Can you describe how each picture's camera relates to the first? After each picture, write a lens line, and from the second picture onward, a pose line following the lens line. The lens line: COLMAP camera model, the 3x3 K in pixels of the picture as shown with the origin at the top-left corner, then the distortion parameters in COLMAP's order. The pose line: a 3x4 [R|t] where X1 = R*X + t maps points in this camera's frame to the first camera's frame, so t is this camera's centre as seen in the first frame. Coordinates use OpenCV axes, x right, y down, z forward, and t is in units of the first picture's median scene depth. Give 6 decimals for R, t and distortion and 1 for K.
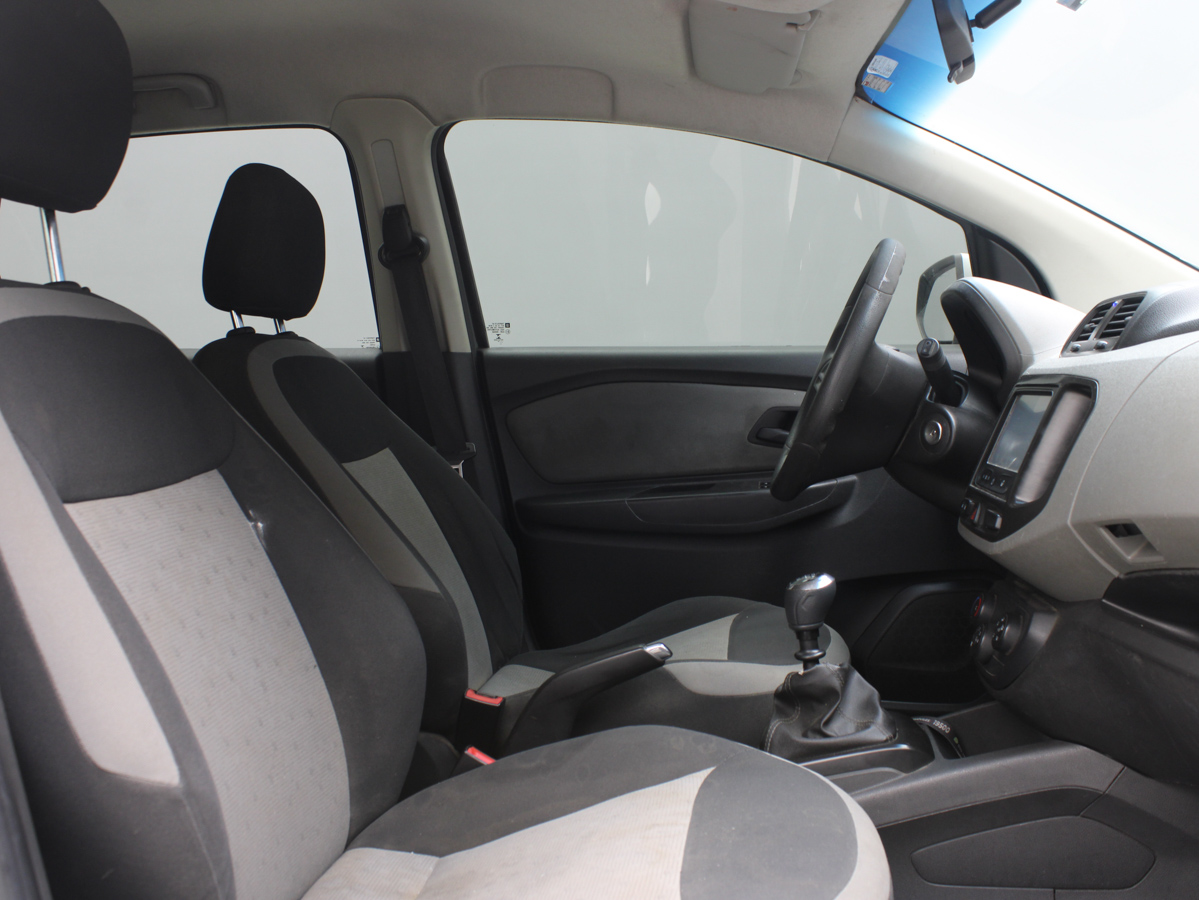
lens RADIAL K [[1239.6, 0, 595.9], [0, 1239.6, 449.4], [0, 0, 1]] dist [-0.095221, 0.000000]
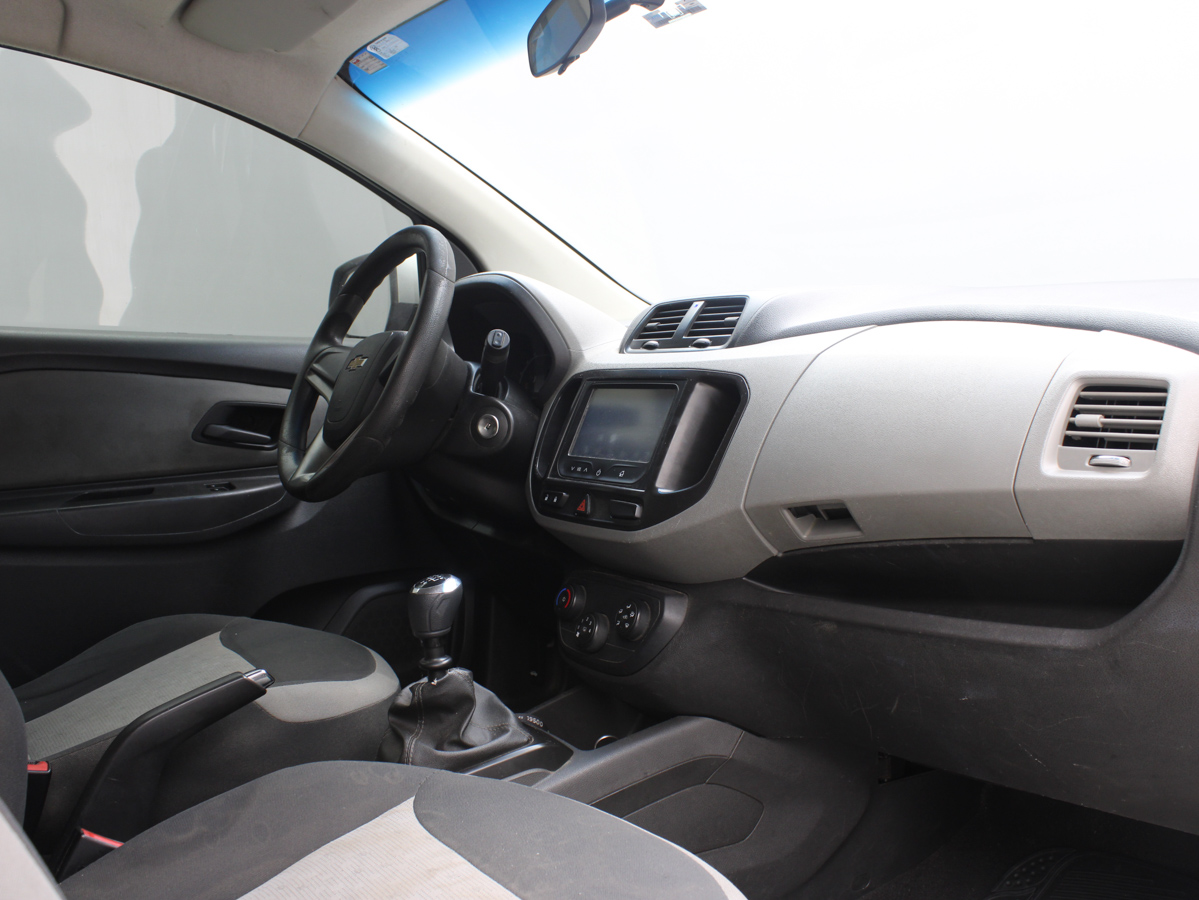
lens RADIAL K [[1239.6, 0, 564.0], [0, 1239.6, 456.4], [0, 0, 1]] dist [-0.095221, 0.000000]
pose [[0.775822, -0.010969, 0.630856, -0.335855], [0.011410, 0.999929, 0.003355, 0.008458], [-0.630848, 0.004595, 0.775892, 0.212161]]
